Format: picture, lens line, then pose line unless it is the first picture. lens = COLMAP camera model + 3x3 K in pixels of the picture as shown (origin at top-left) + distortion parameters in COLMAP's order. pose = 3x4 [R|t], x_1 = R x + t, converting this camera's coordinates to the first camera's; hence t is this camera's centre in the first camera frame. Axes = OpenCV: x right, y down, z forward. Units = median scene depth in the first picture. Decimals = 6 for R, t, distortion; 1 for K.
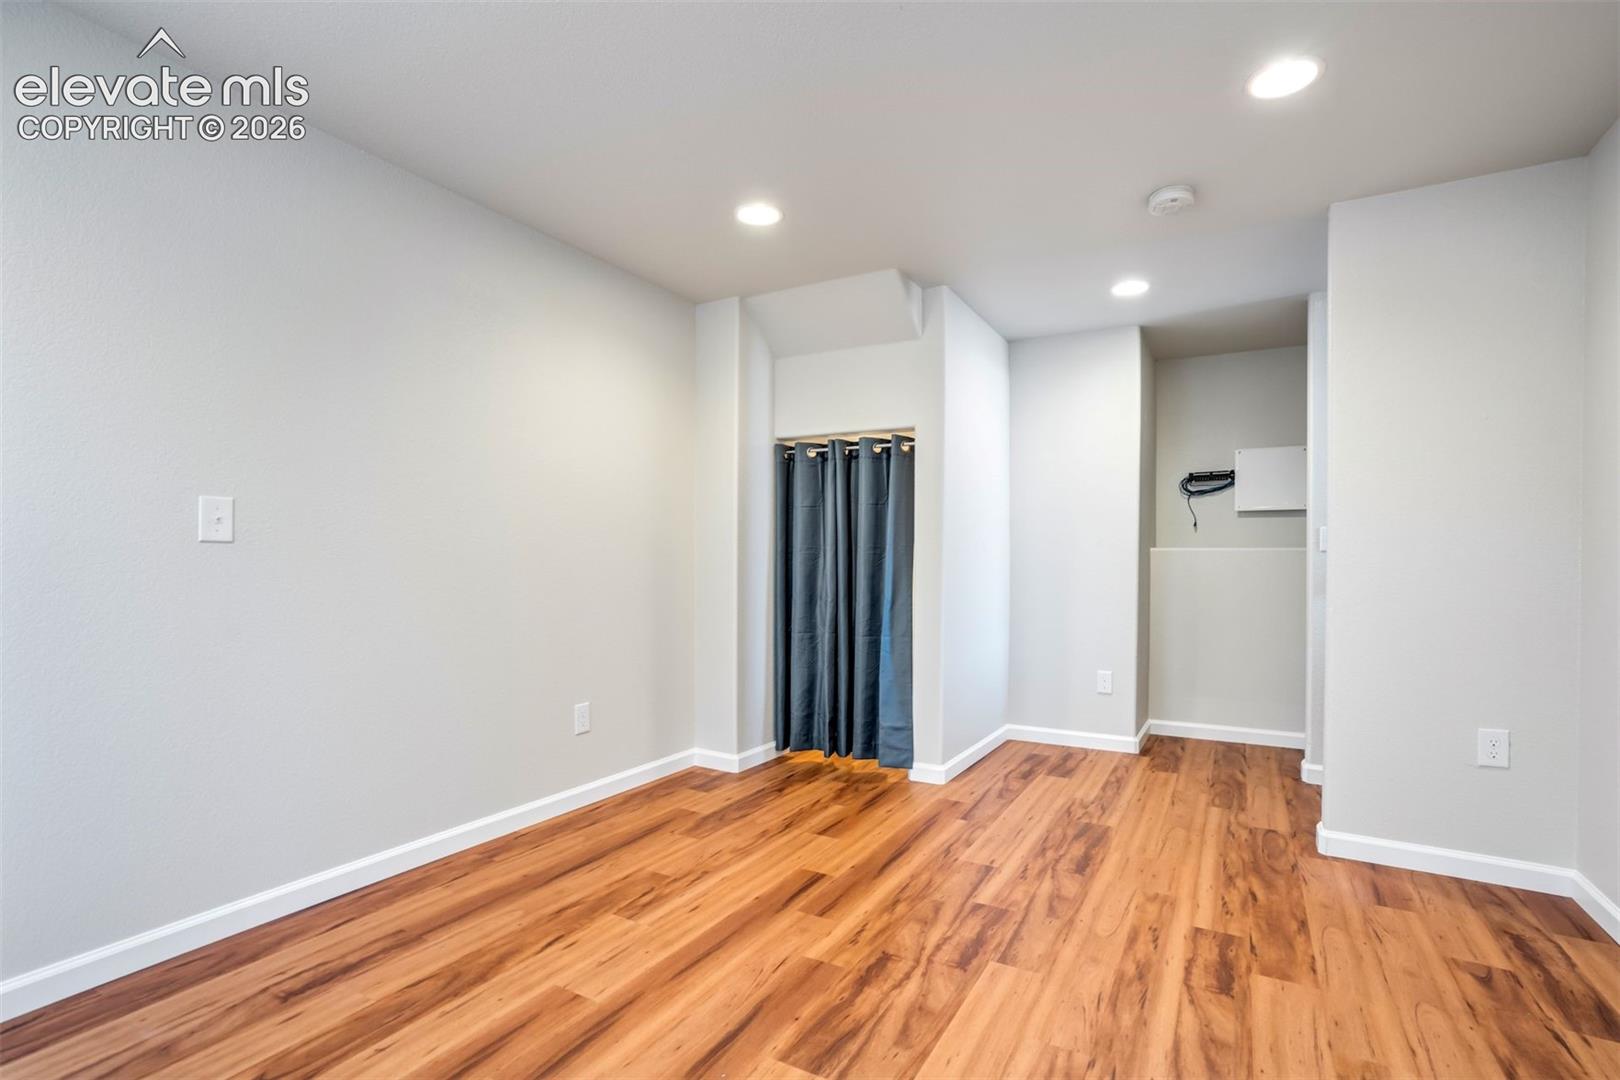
lens RADIAL K [[749.6, 0, 813.6], [0, 749.6, 561.2], [0, 0, 1]] dist [-0.026537, 0.011054]
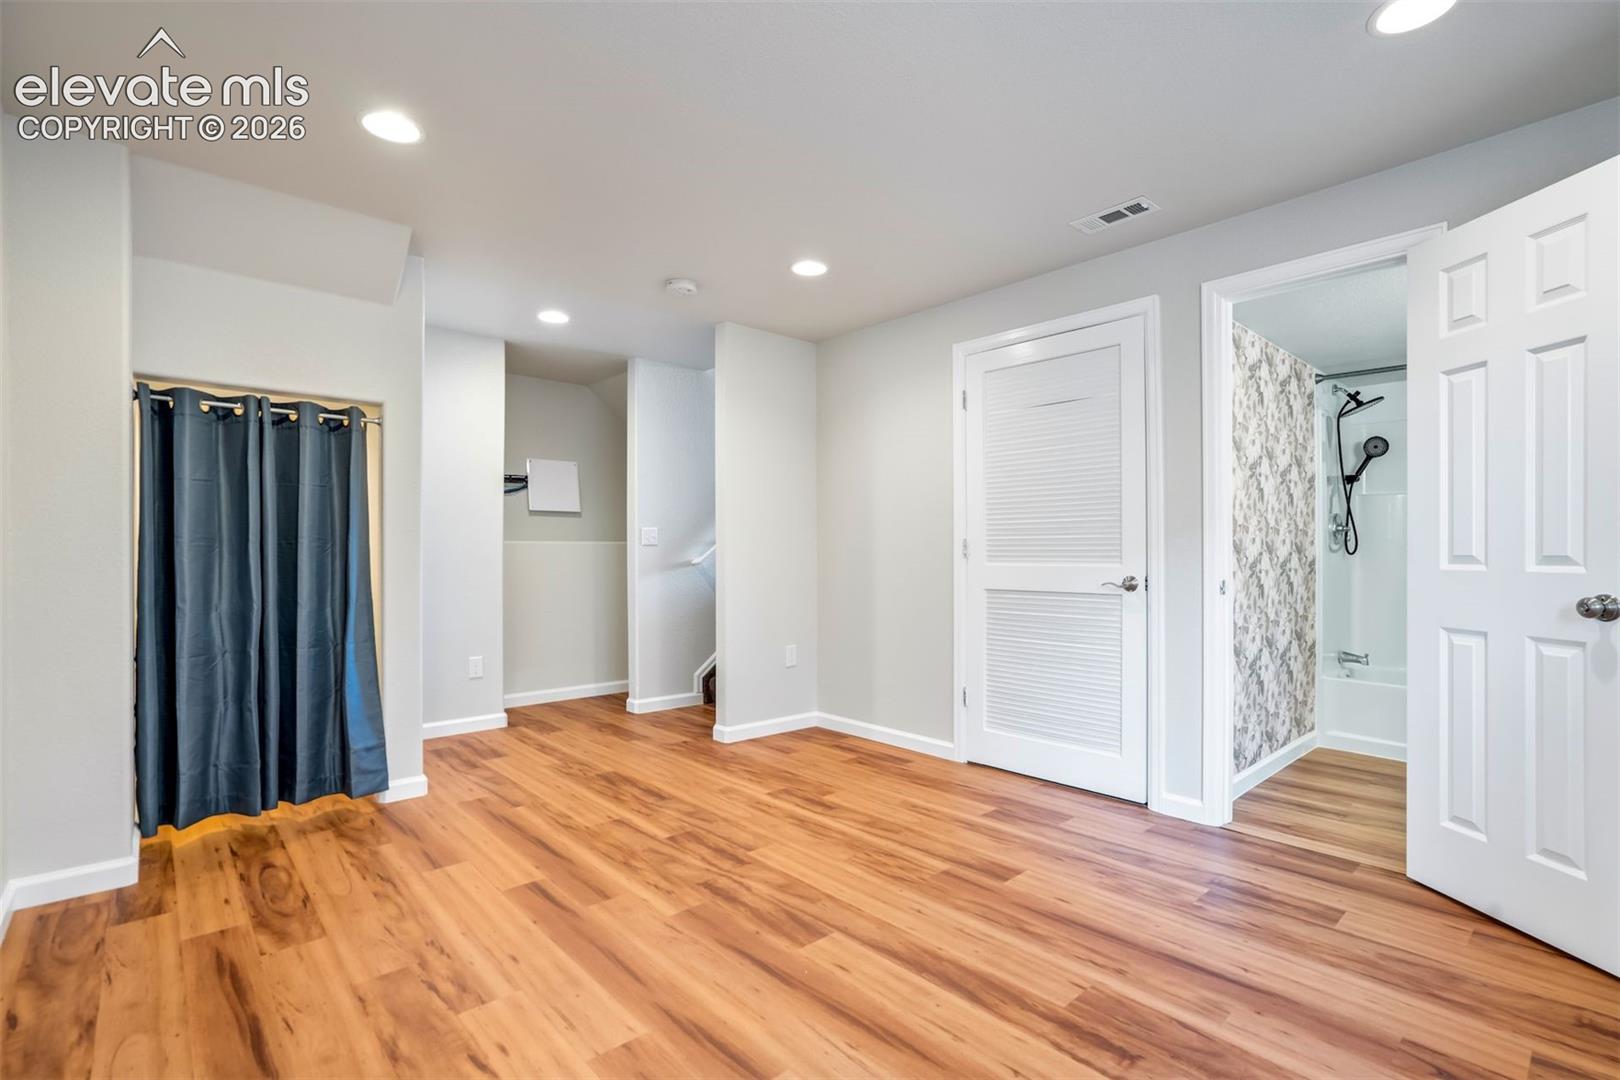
lens RADIAL K [[749.6, 0, 808.9], [0, 749.6, 545.4], [0, 0, 1]] dist [-0.026537, 0.011054]
pose [[0.324295, 0.003148, 0.945951, -0.759969], [0.003575, 0.999983, -0.004554, -0.007501], [-0.945949, 0.004859, 0.324278, 0.345873]]
